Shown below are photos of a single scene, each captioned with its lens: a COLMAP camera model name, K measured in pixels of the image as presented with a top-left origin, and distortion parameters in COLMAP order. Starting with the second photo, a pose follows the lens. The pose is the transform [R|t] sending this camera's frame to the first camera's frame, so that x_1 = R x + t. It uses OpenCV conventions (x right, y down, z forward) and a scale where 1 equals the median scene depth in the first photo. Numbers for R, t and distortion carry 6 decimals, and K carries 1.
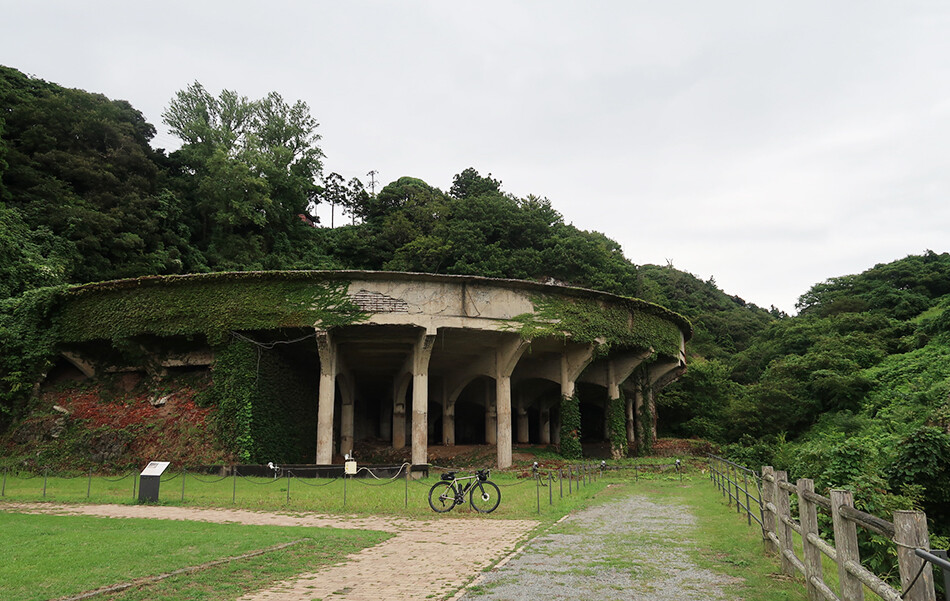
lens RADIAL K [[669.9, 0, 468.8], [0, 669.9, 305.3], [0, 0, 1]] dist [-0.012766, 0.000480]
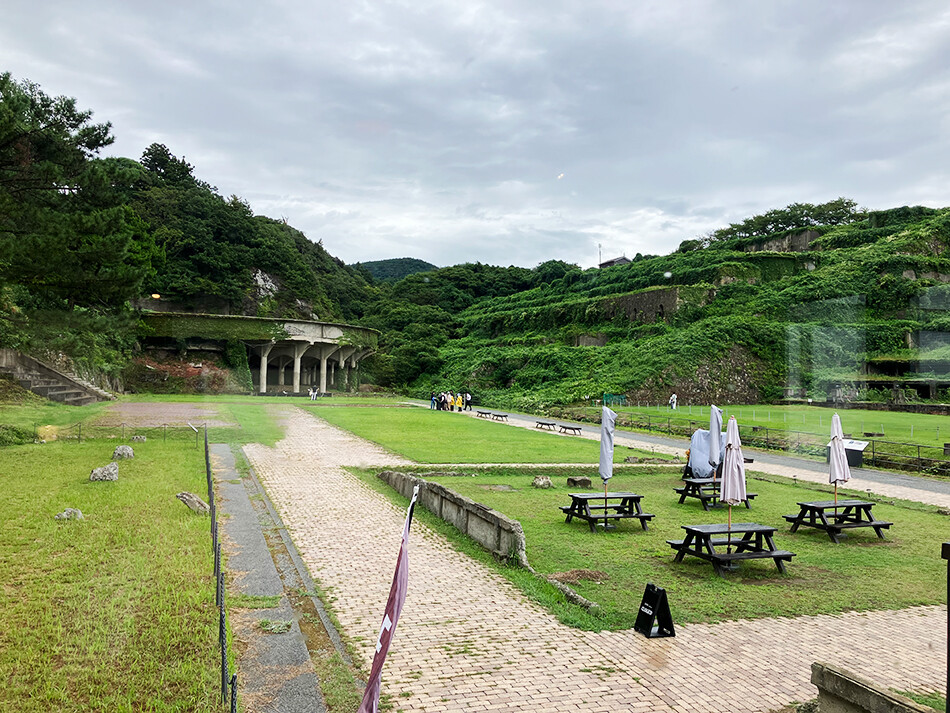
lens RADIAL K [[747.5, 0, 474.8], [0, 747.5, 355.2], [0, 0, 1]] dist [0.011091, 0.002177]
pose [[0.815159, 0.045524, 0.577446, -0.826088], [-0.142475, 0.982038, 0.123706, -0.248569], [-0.561442, -0.183112, 0.807002, -1.167233]]
